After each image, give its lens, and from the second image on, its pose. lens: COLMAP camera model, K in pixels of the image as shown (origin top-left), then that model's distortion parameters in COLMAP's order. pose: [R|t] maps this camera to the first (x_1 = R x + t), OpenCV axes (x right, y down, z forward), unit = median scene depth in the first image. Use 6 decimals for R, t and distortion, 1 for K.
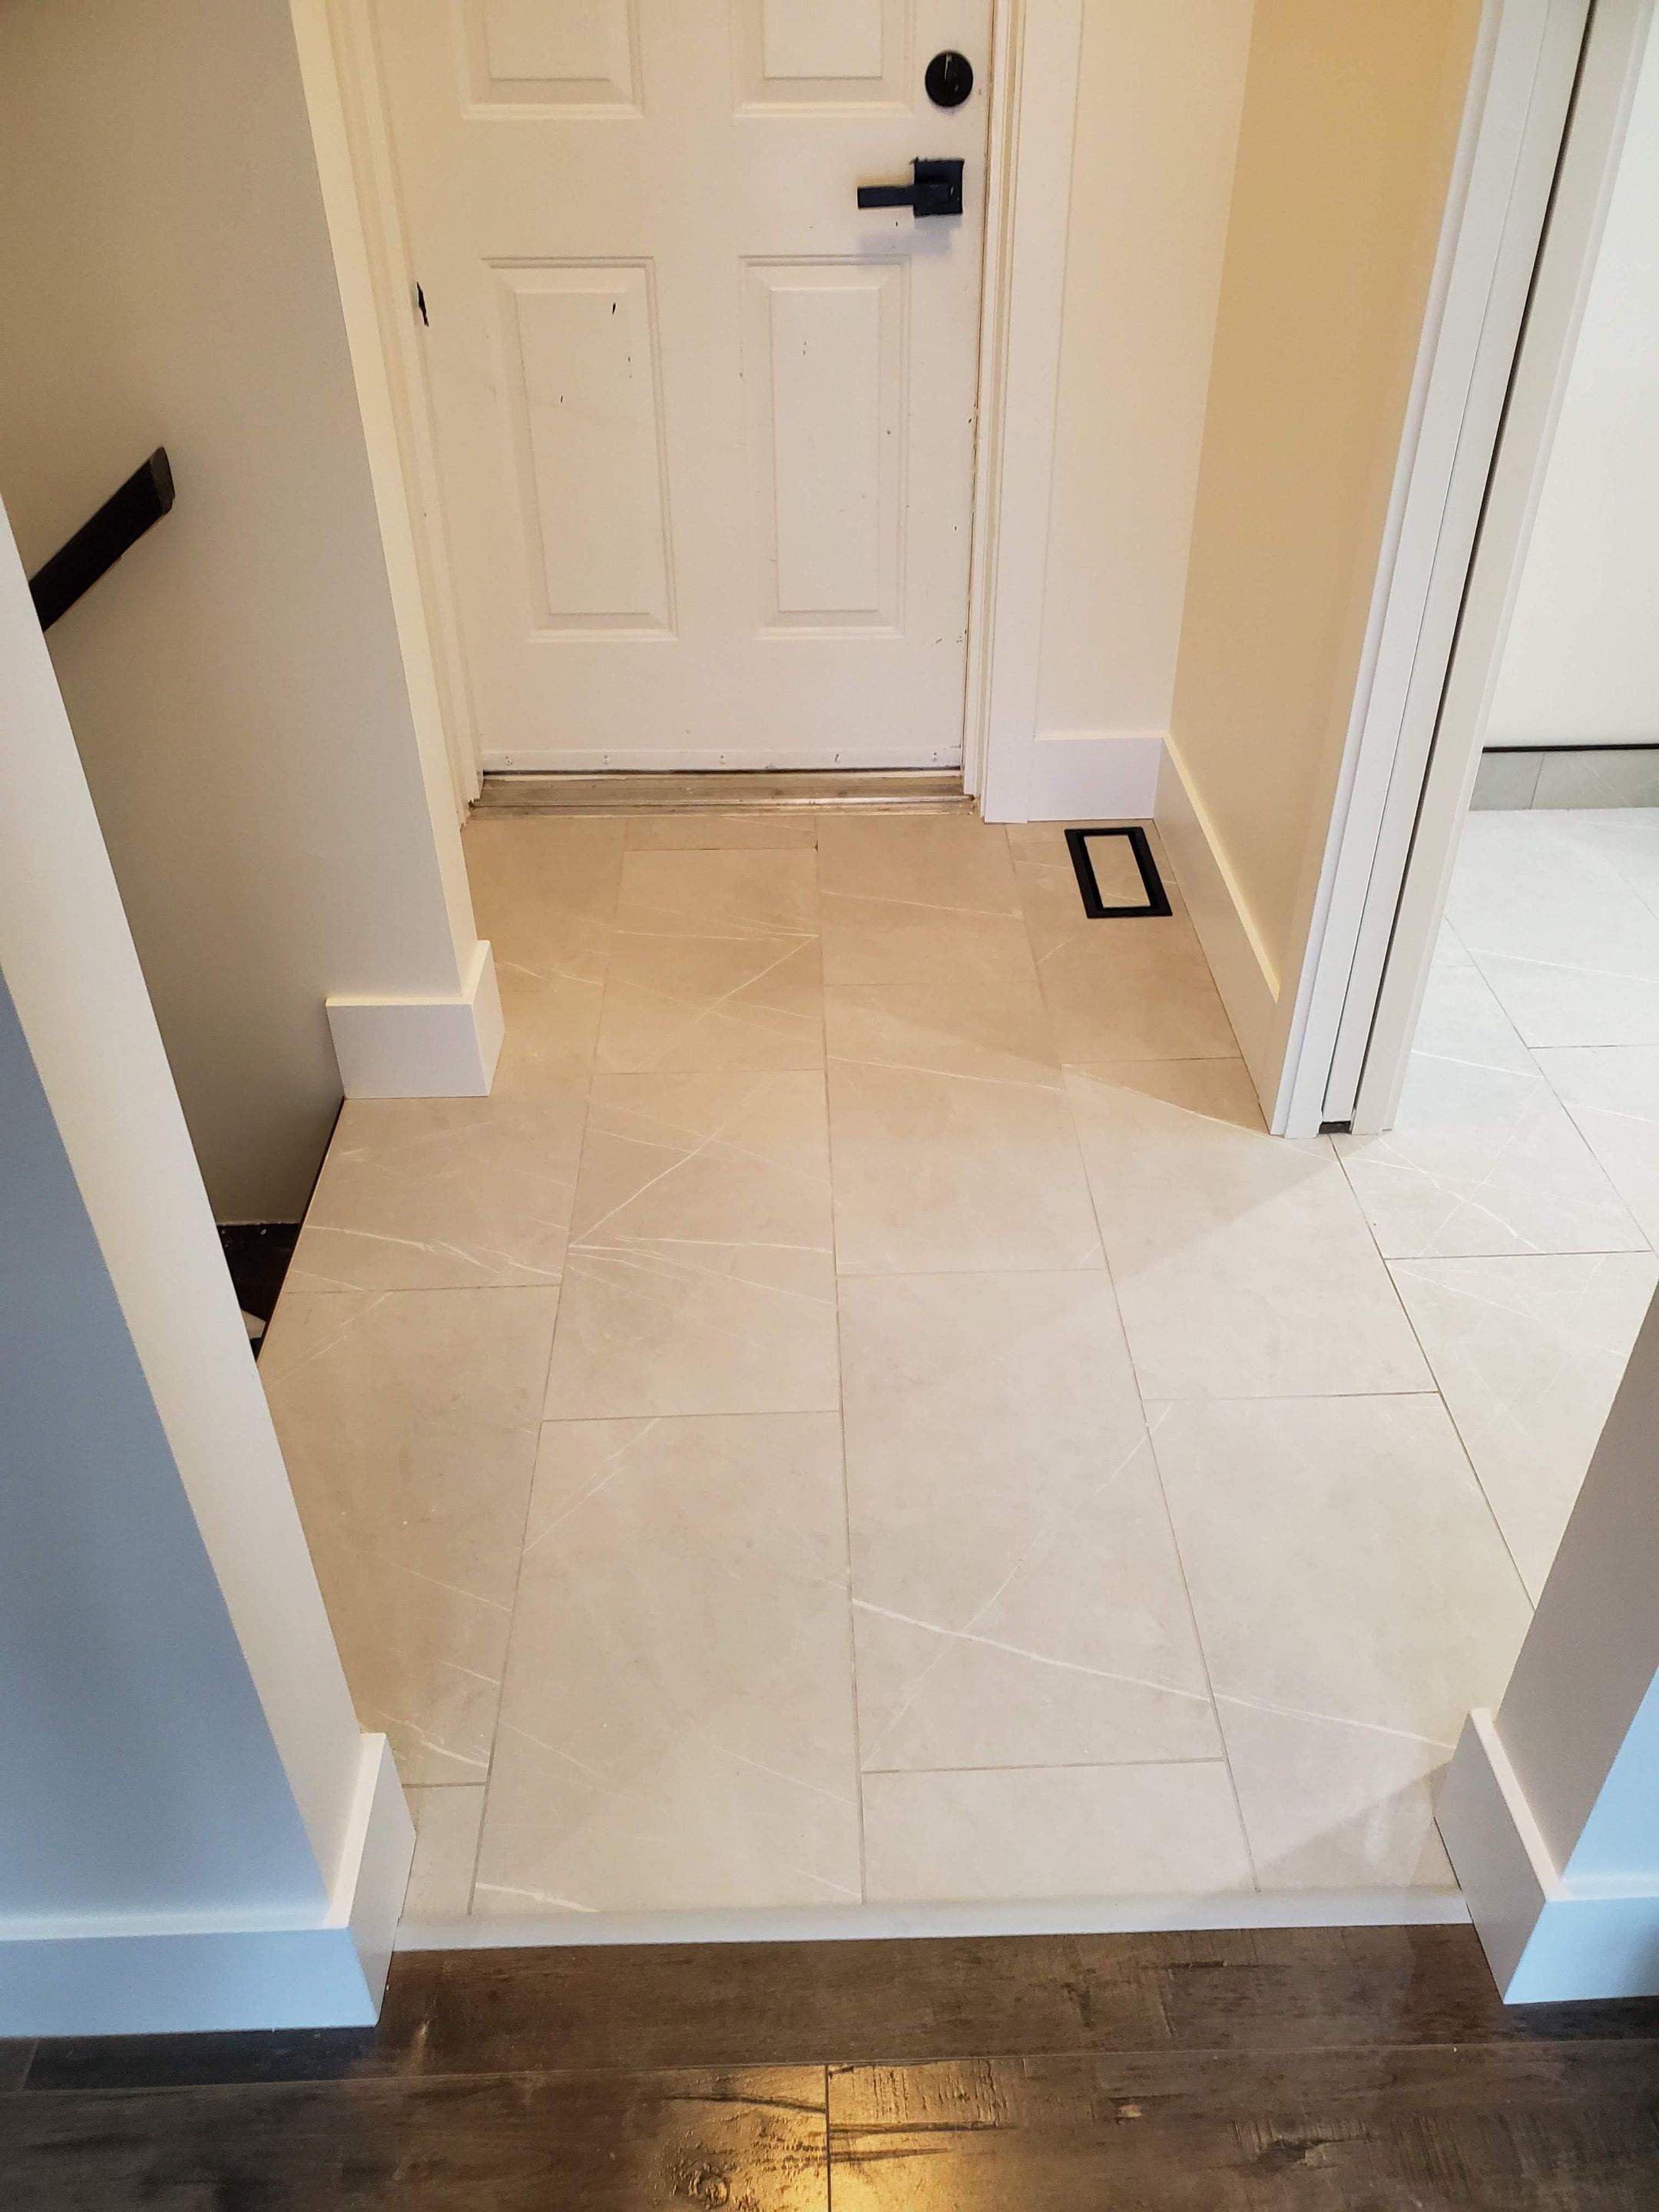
lens RADIAL K [[1796.4, 0, 857.2], [0, 1796.4, 1061.6], [0, 0, 1]] dist [0.121665, -0.002145]
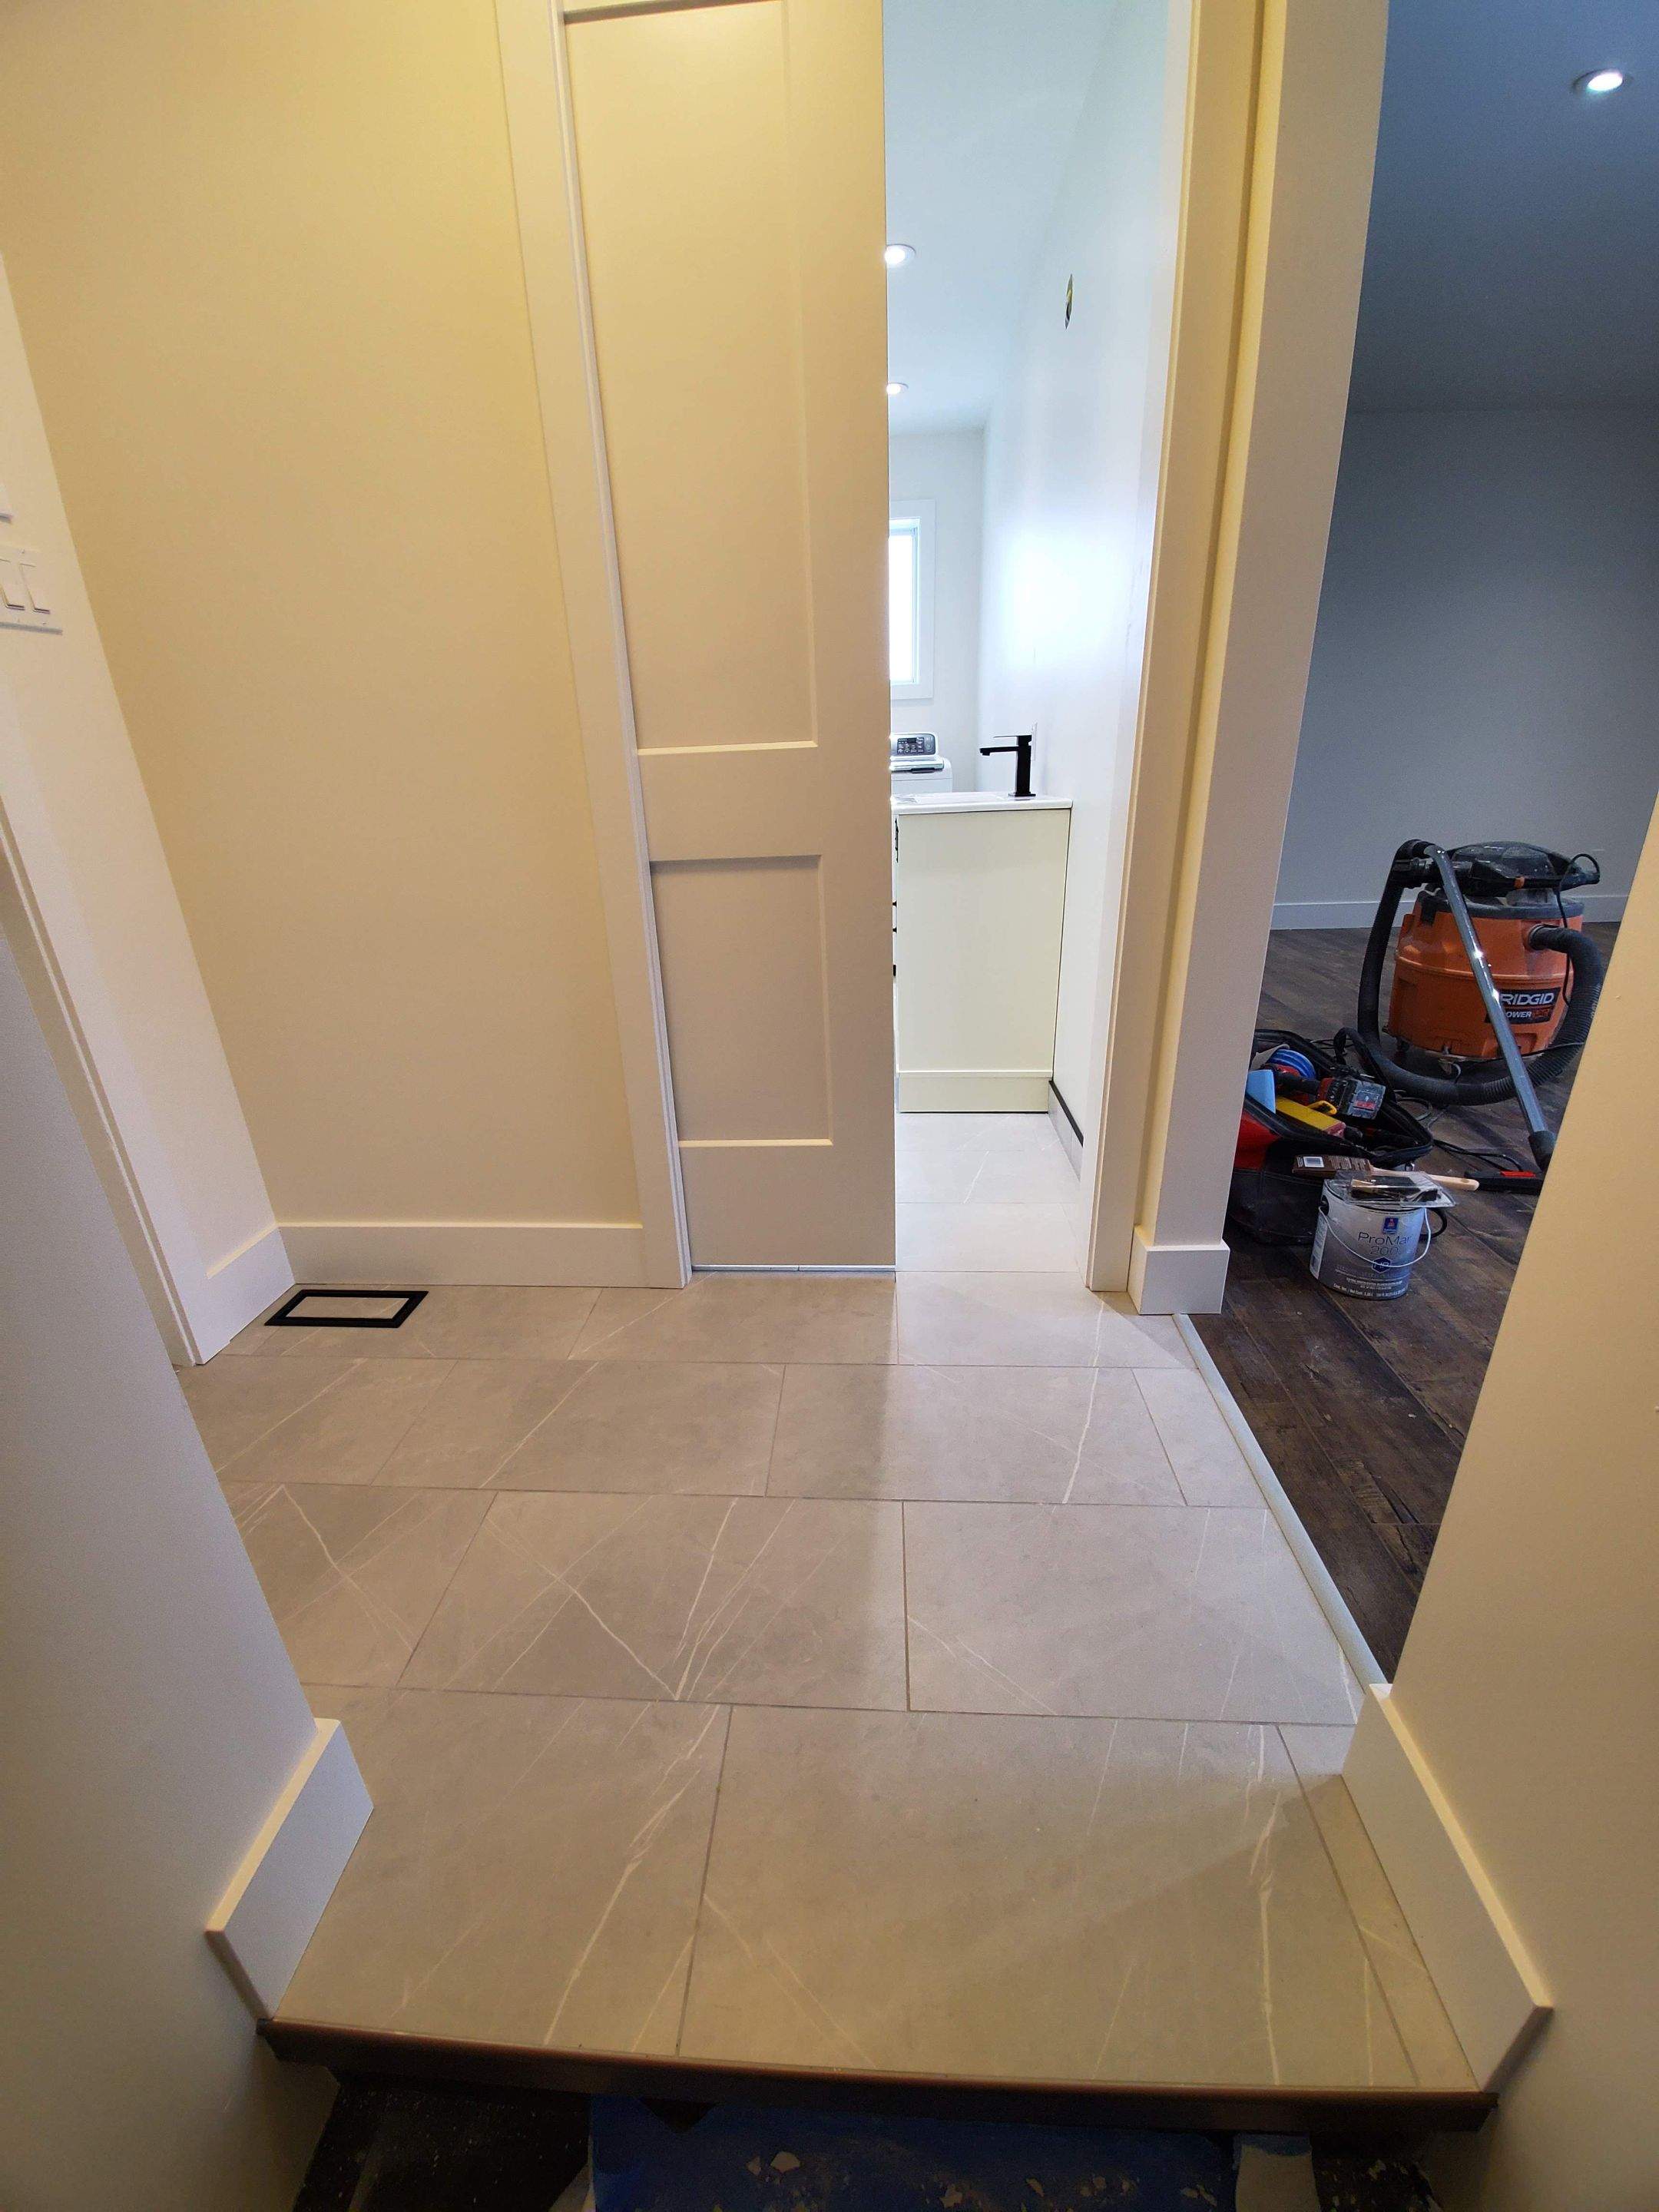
lens RADIAL K [[870.3, 0, 823.3], [0, 870.3, 1120.2], [0, 0, 1]] dist [0.003440, -0.011979]
pose [[0.100765, -0.374779, 0.921622, -0.366111], [0.595518, 0.764785, 0.245890, -0.165662], [-0.796997, 0.524065, 0.300251, 0.474275]]
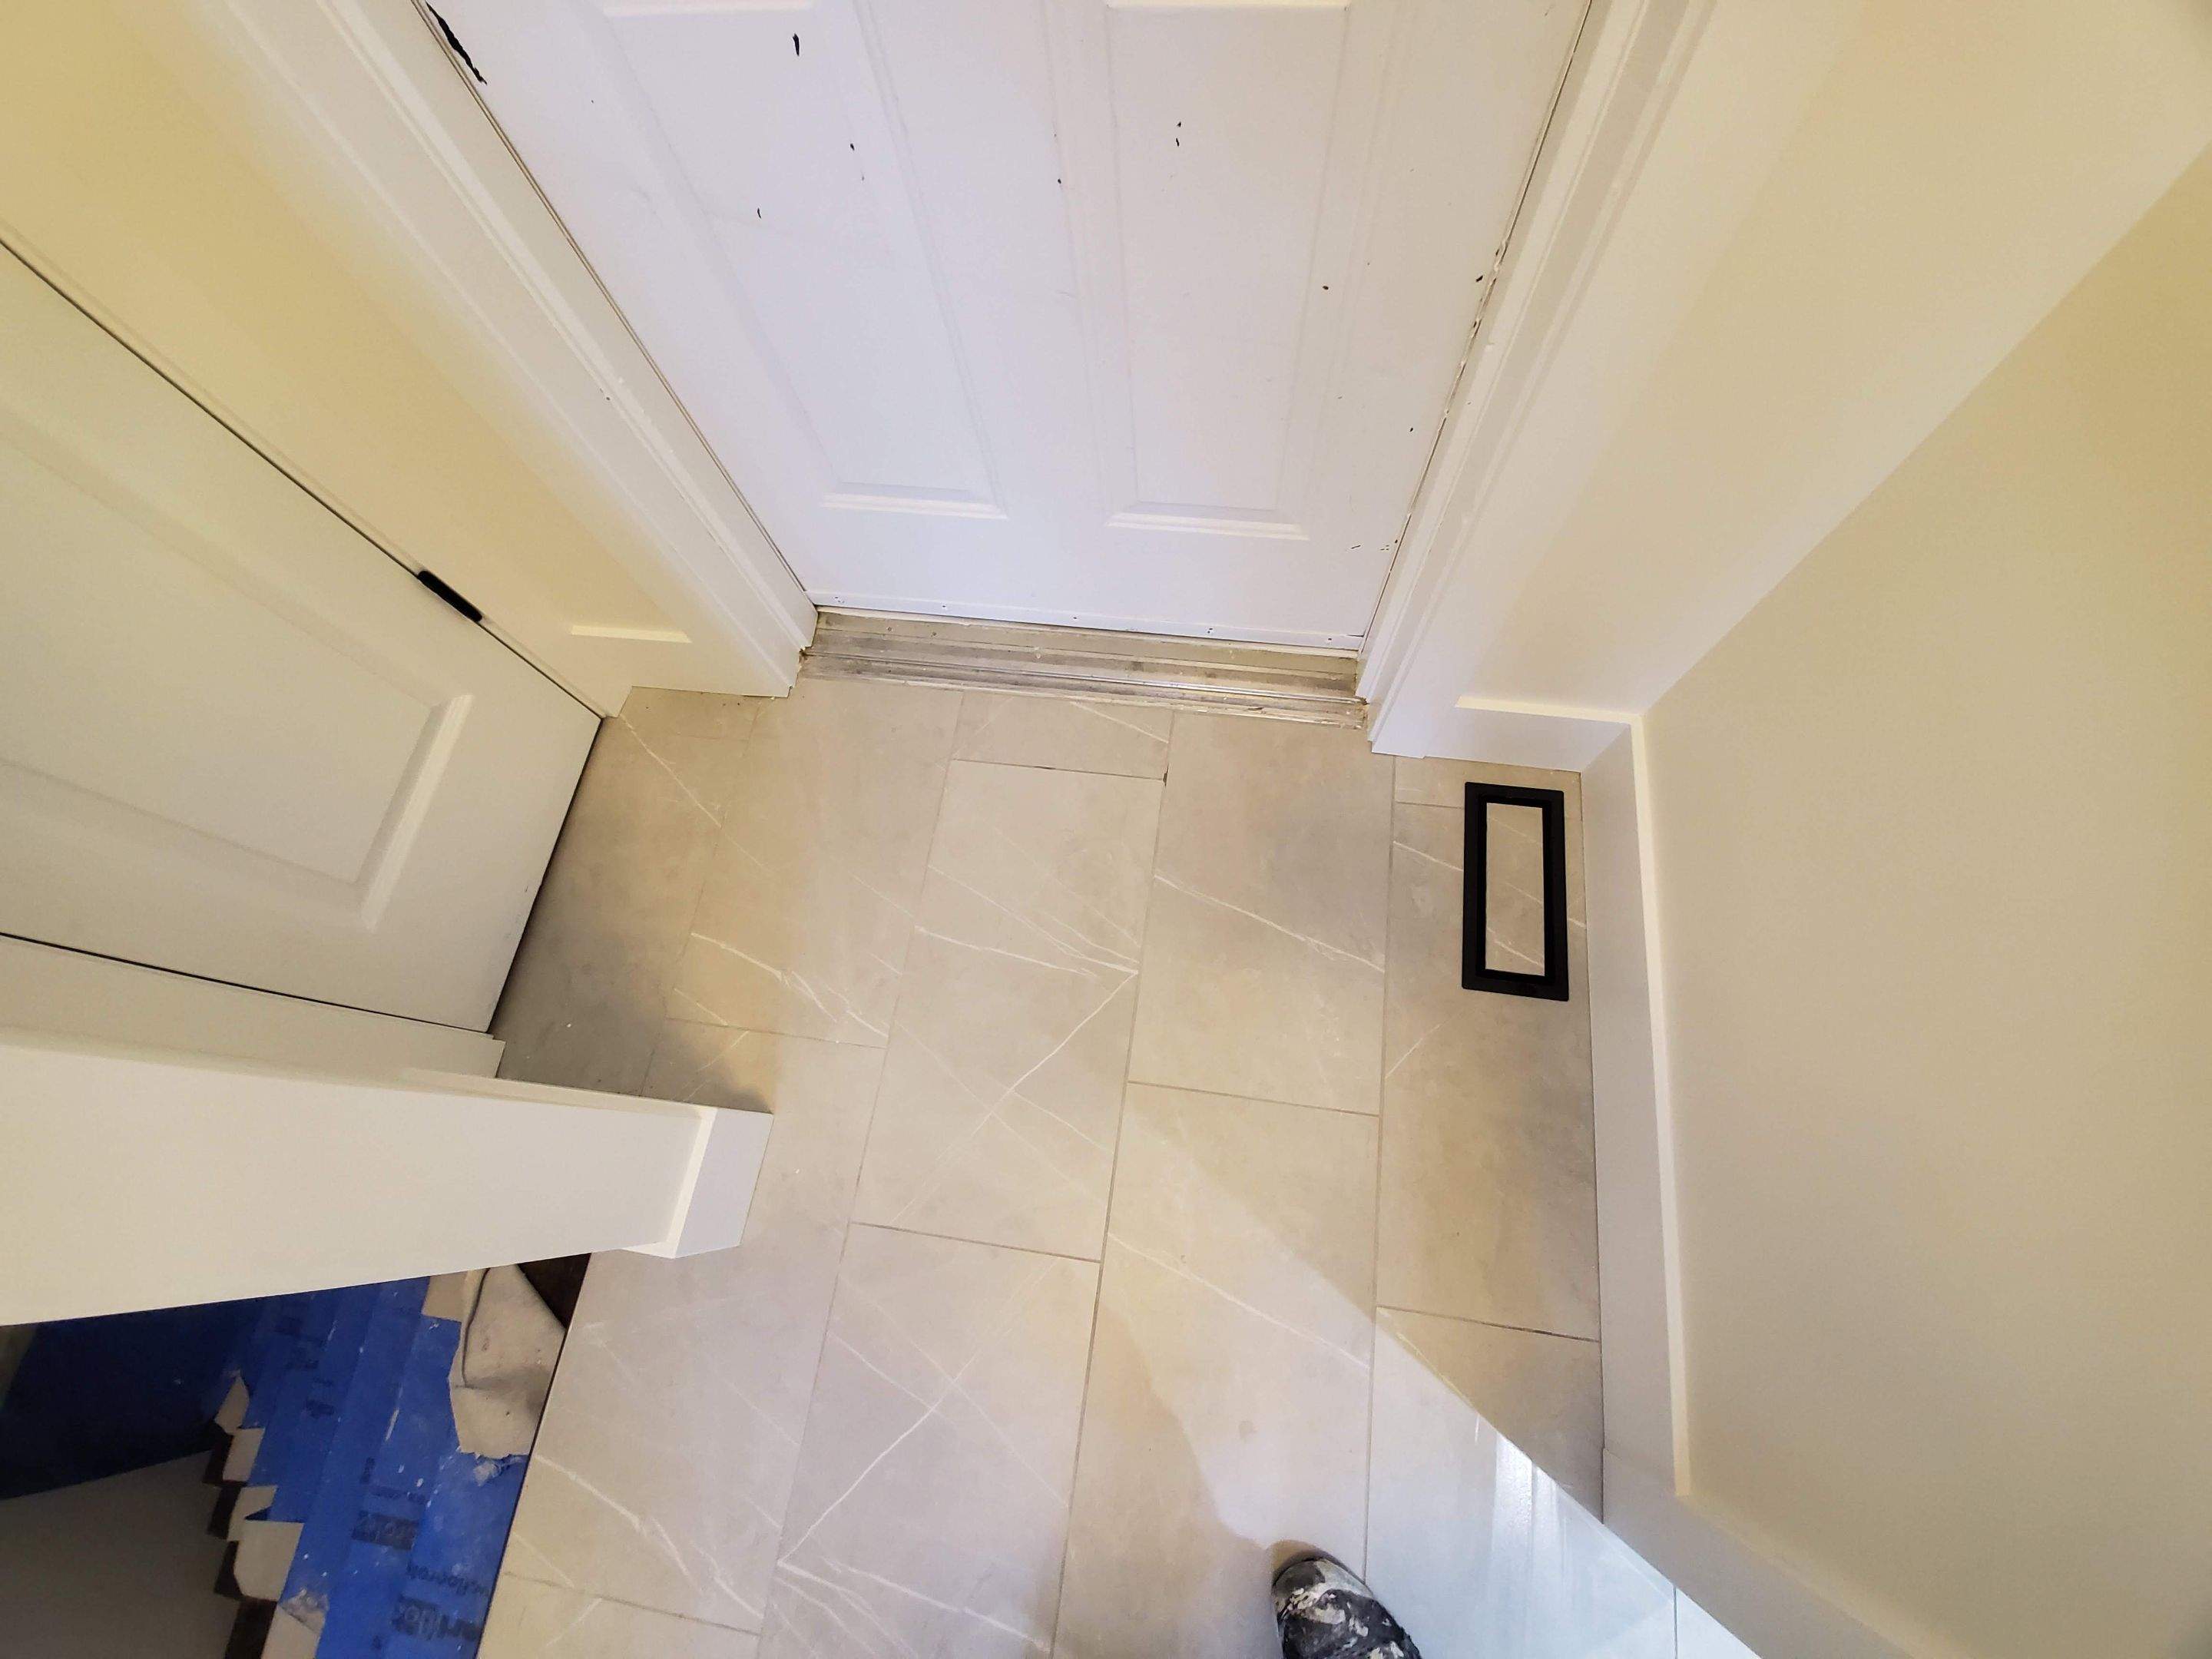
lens RADIAL K [[870.3, 0, 1116.7], [0, 870.3, 831.8], [0, 0, 1]] dist [0.003440, -0.011979]
pose [[0.982415, 0.143327, -0.119660, 0.008480], [-0.047778, 0.812521, 0.580970, -0.360461], [0.180495, -0.565036, 0.805081, 0.679006]]
